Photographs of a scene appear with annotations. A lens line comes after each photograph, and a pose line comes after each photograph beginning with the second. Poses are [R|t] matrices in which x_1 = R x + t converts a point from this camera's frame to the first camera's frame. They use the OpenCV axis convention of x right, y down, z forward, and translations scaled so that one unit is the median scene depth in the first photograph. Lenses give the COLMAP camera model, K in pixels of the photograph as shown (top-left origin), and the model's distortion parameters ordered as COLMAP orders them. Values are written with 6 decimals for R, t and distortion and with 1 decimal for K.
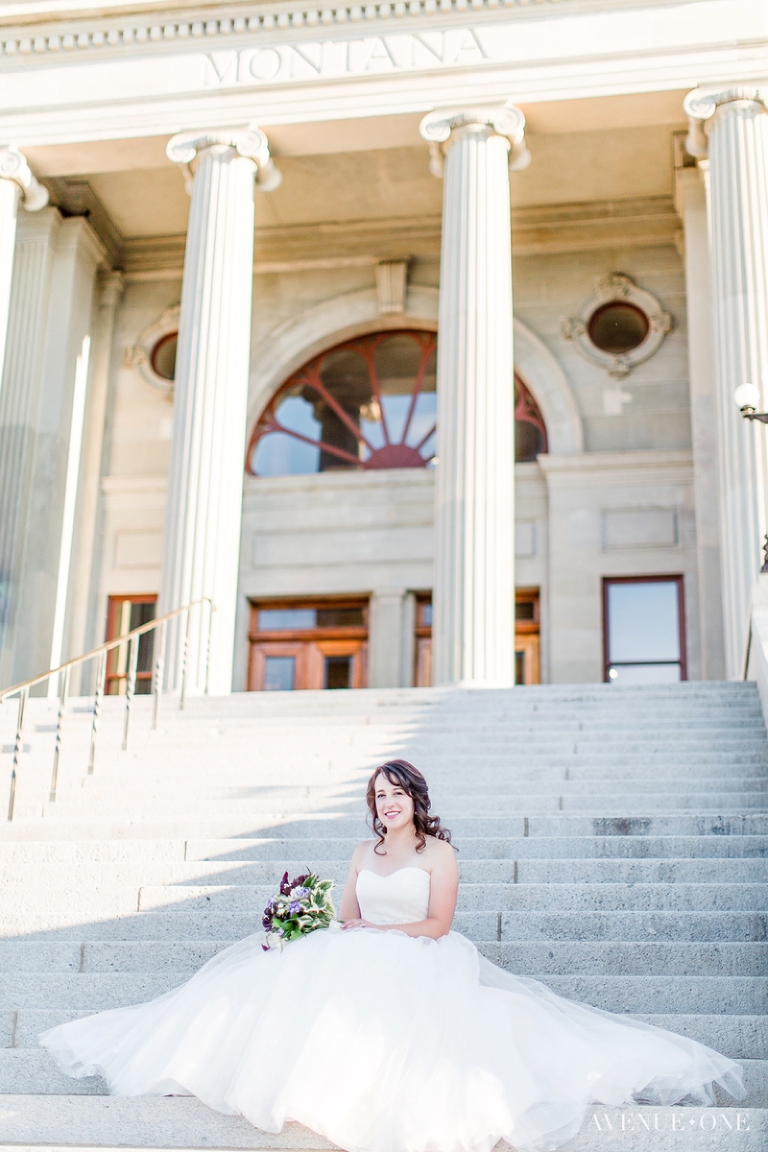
lens RADIAL K [[1629.2, 0, 386.1], [0, 1629.2, 576.4], [0, 0, 1]] dist [0.002099, 0.000000]
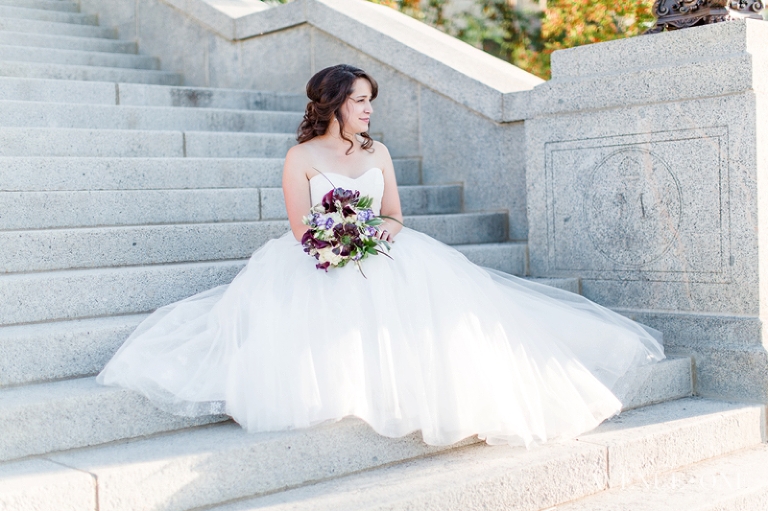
lens RADIAL K [[1086.1, 0, 384.2], [0, 1086.1, 256.4], [0, 0, 1]] dist [0.002099, 0.000000]
pose [[0.628608, -0.074403, 0.774155, -0.422918], [-0.202796, 0.945295, 0.255520, 0.036302], [-0.750817, -0.317617, 0.579131, 0.440027]]
